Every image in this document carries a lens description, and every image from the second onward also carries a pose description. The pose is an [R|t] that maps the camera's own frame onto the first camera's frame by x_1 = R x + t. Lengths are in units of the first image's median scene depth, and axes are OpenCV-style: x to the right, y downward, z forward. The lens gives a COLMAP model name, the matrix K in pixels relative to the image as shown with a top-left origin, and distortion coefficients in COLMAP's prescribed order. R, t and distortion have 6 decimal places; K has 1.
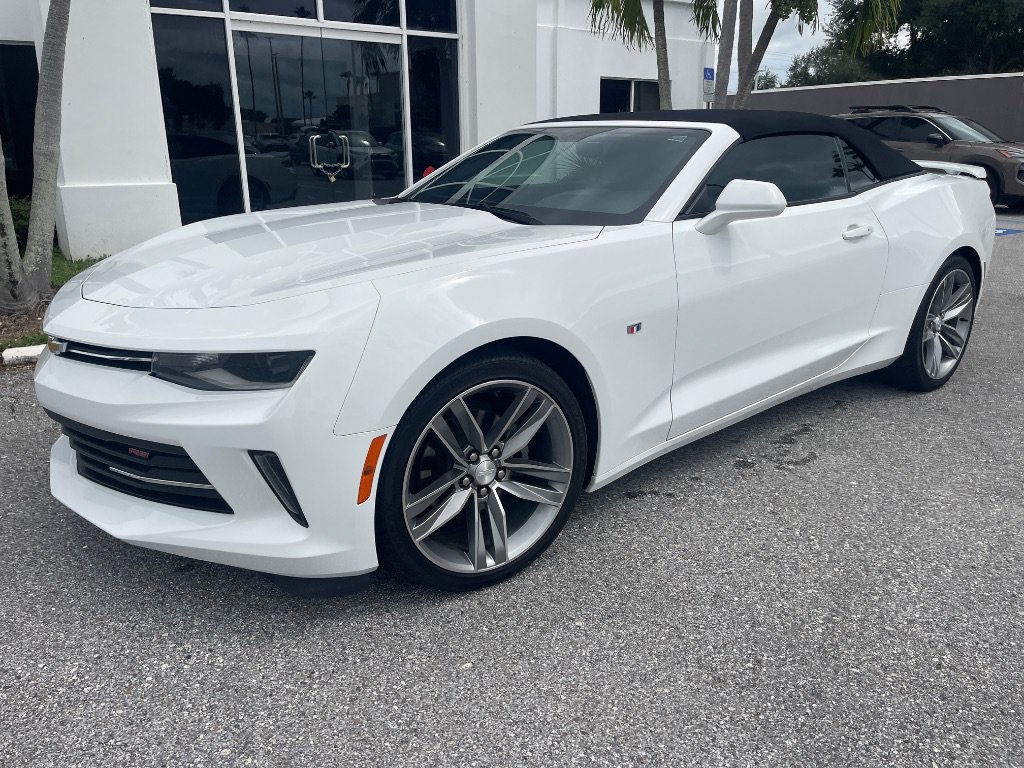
lens RADIAL K [[760.9, 0, 517.8], [0, 760.9, 377.2], [0, 0, 1]] dist [0.083940, -0.114763]
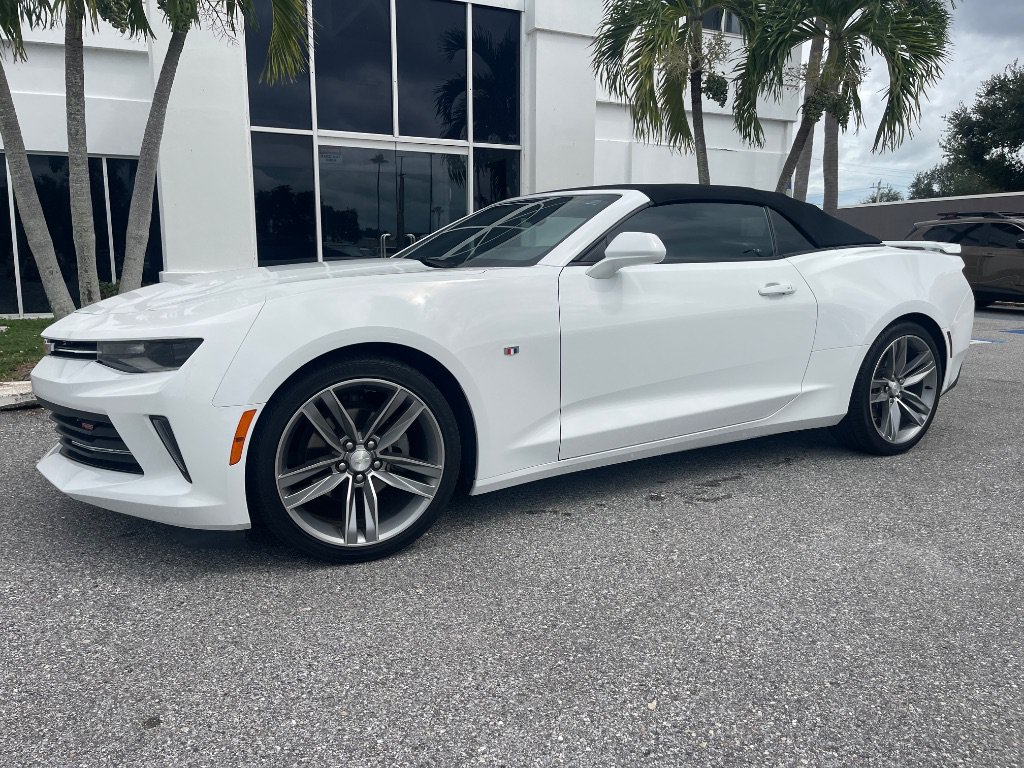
lens RADIAL K [[761.4, 0, 504.7], [0, 761.4, 386.8], [0, 0, 1]] dist [0.073801, -0.103776]
pose [[0.986957, 0.030197, -0.158128, 0.344574], [-0.050455, 0.990783, -0.125711, 0.143105], [0.152874, 0.132050, 0.979384, -0.128511]]
